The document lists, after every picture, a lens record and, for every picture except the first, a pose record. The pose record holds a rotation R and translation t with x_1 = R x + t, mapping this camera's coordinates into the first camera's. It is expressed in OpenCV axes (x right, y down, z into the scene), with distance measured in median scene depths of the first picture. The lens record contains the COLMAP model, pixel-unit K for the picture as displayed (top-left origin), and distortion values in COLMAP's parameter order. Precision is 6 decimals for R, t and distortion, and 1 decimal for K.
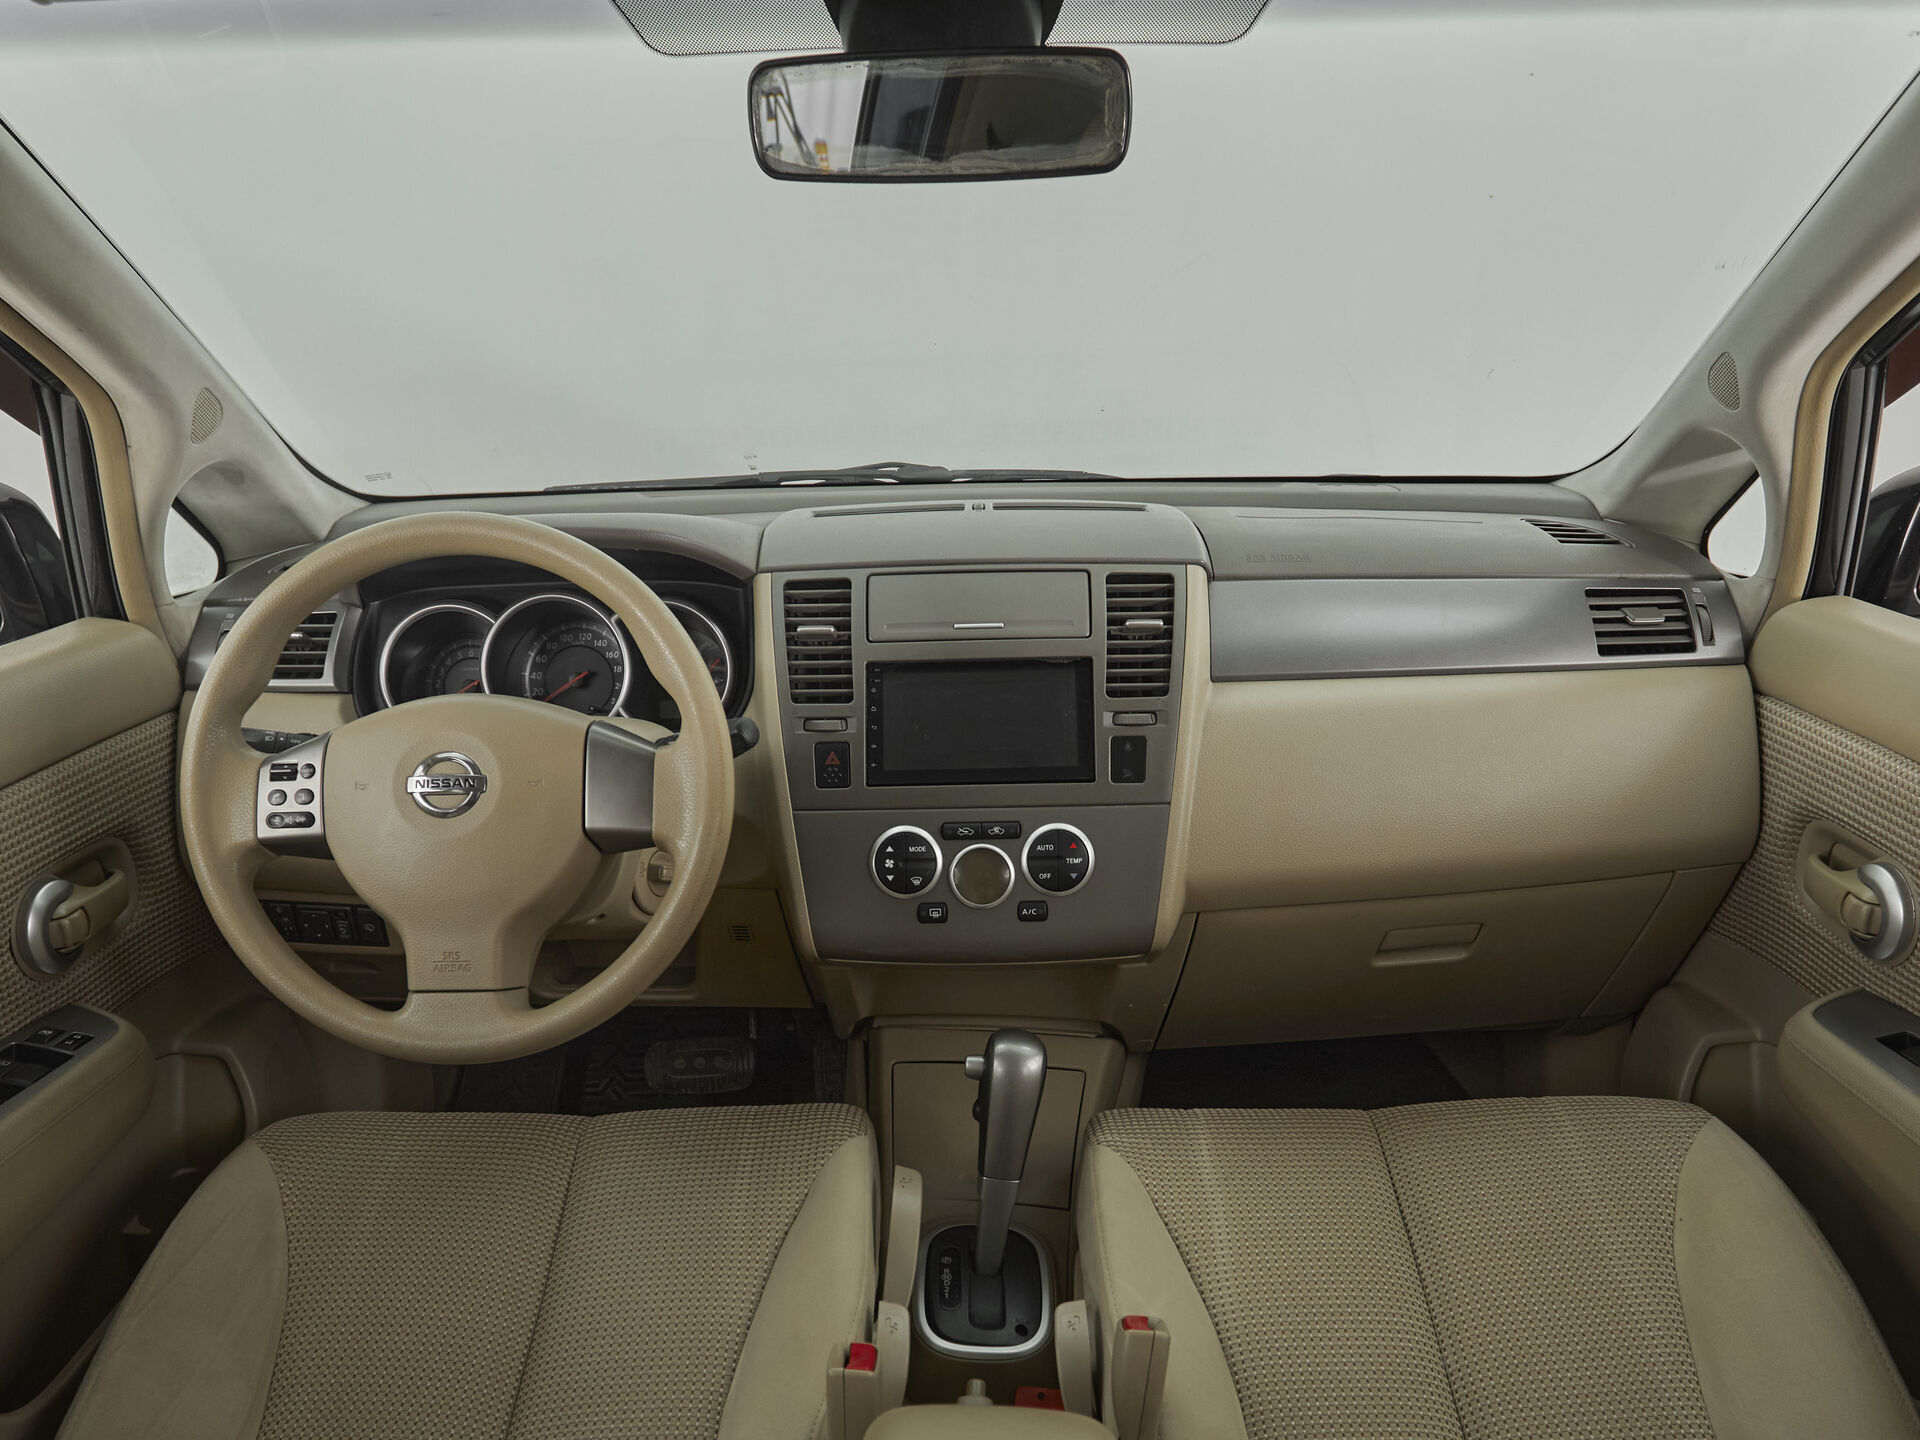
lens RADIAL K [[1333.7, 0, 949.2], [0, 1333.7, 937.6], [0, 0, 1]] dist [-0.002019, 0.000684]
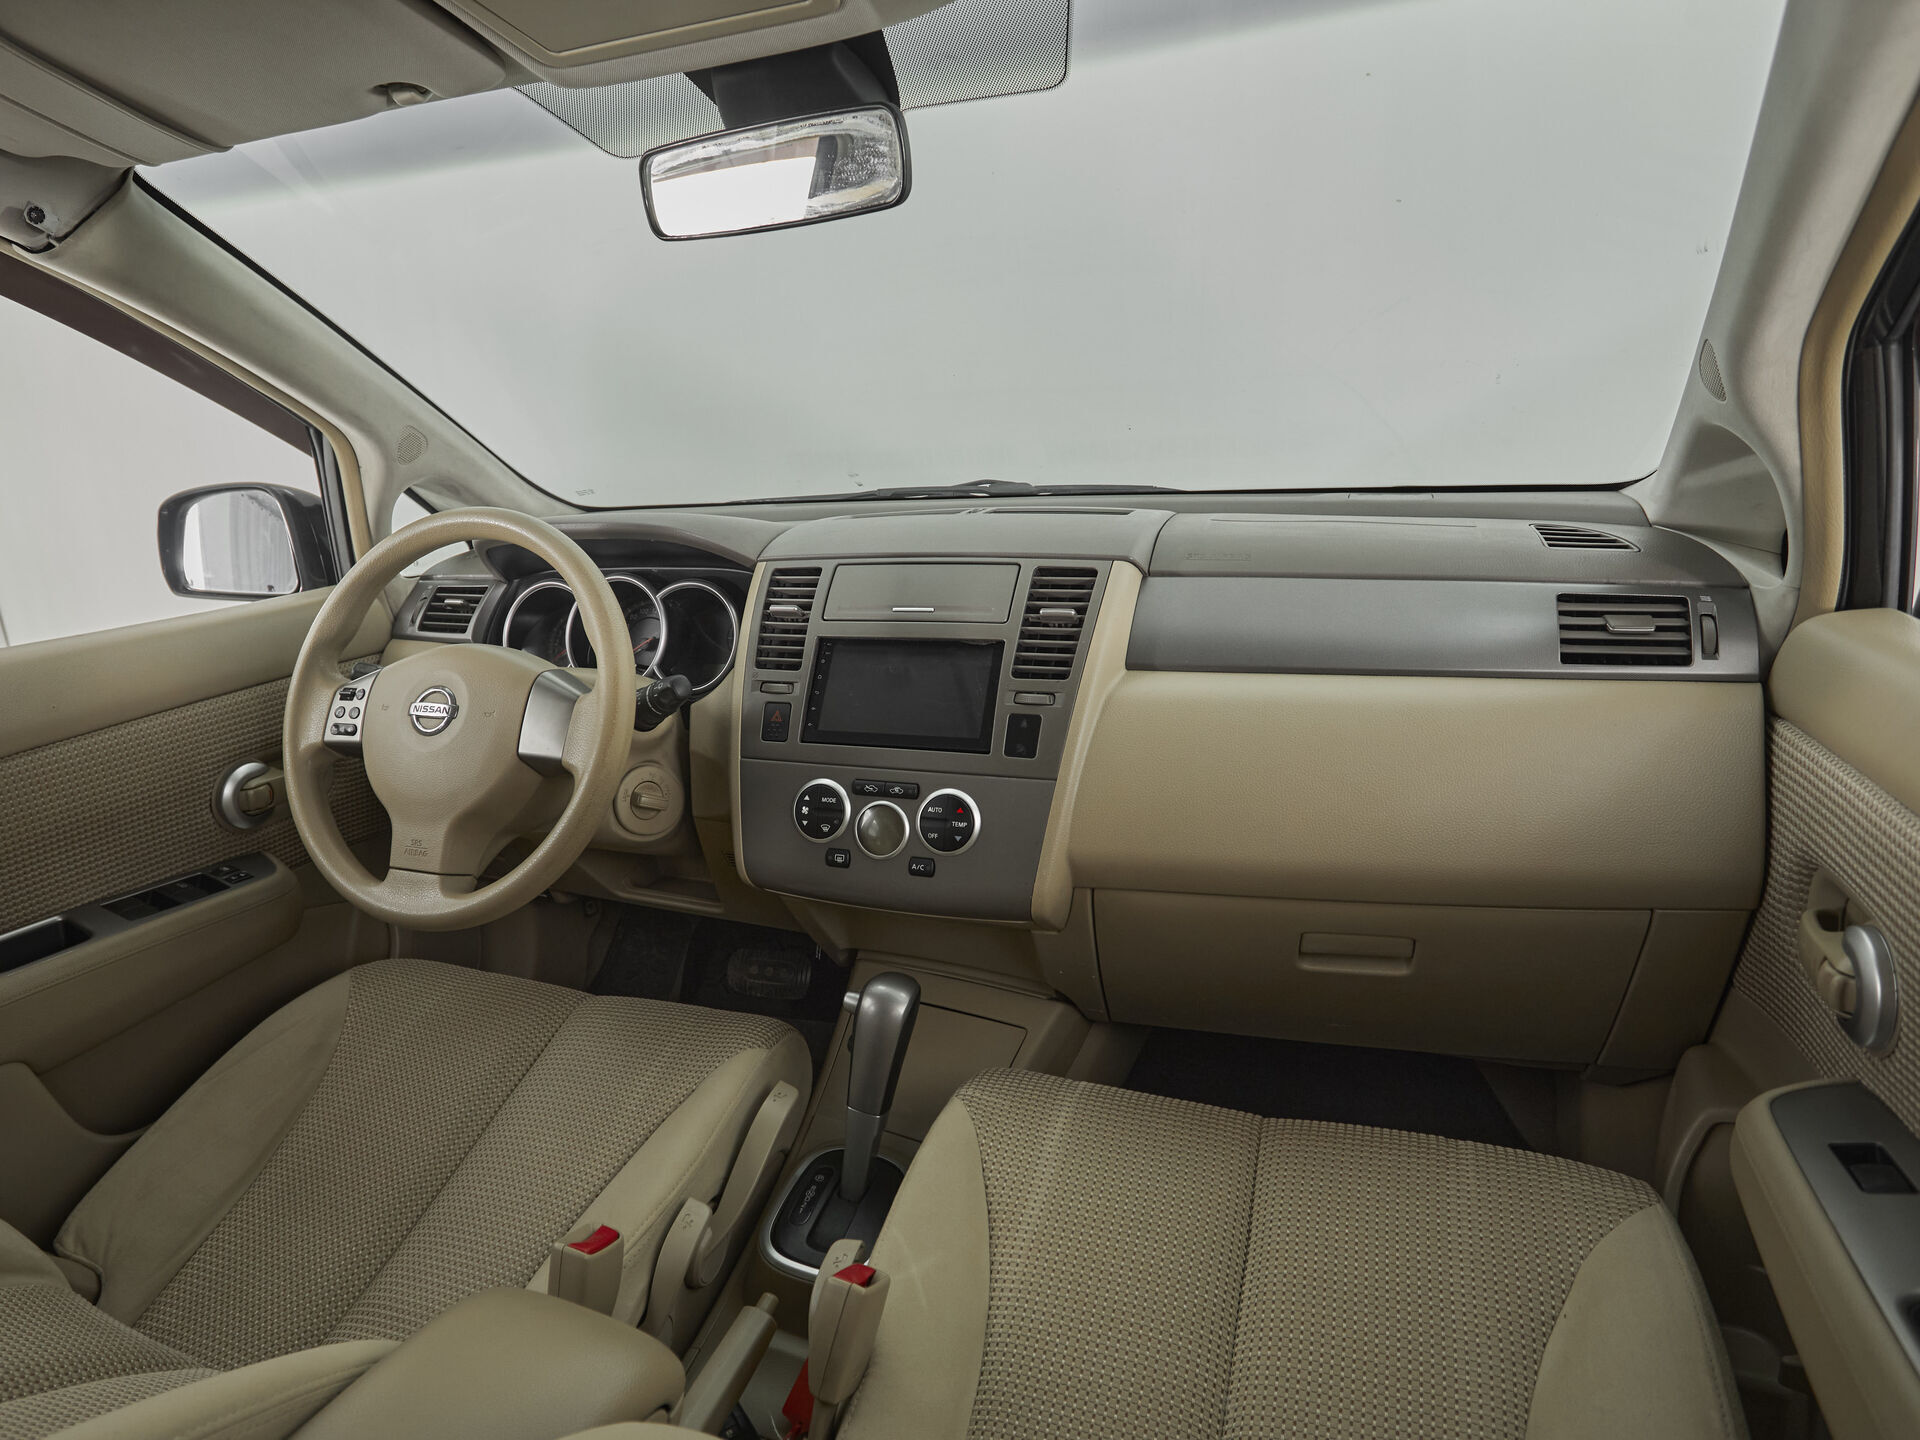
lens RADIAL K [[1114.4, 0, 885.3], [0, 1114.4, 770.8], [0, 0, 1]] dist [-0.000628, 0.000204]
pose [[0.925781, 0.084827, -0.368422, 0.359631], [-0.123632, 0.988852, -0.082989, -0.018001], [0.357275, 0.122378, 0.925947, 0.136218]]
